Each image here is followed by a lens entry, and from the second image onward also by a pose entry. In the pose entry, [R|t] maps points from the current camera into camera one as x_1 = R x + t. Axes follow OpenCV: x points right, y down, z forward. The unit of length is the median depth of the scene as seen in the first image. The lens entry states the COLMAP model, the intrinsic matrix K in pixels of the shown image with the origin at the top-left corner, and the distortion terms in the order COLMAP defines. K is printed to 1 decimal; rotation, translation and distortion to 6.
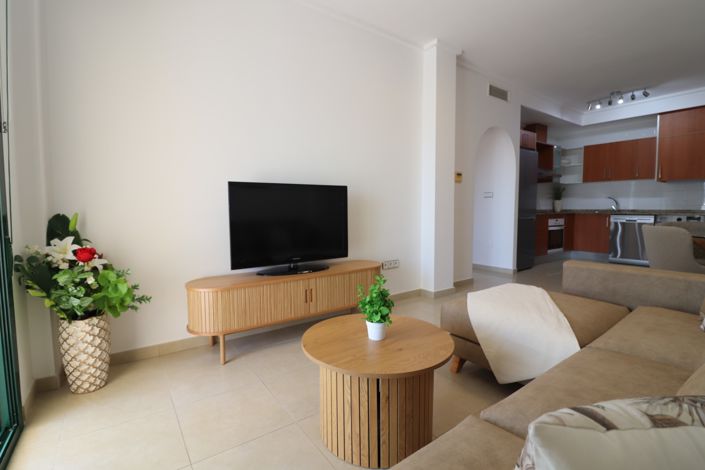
lens RADIAL K [[328.8, 0, 348.6], [0, 328.8, 230.1], [0, 0, 1]] dist [-0.020475, -0.002565]
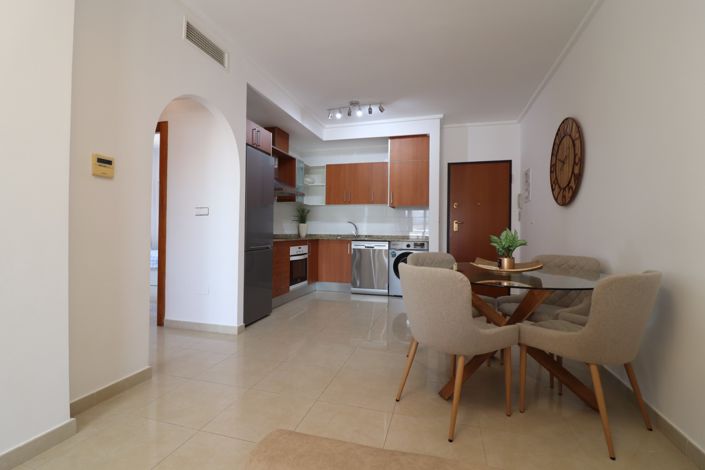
lens RADIAL K [[328.8, 0, 350.7], [0, 328.8, 233.3], [0, 0, 1]] dist [-0.020475, -0.002565]
pose [[0.772470, 0.011468, 0.634948, 0.220440], [0.025808, 0.998444, -0.049432, -0.023157], [-0.634527, 0.054572, 0.770972, 0.289480]]
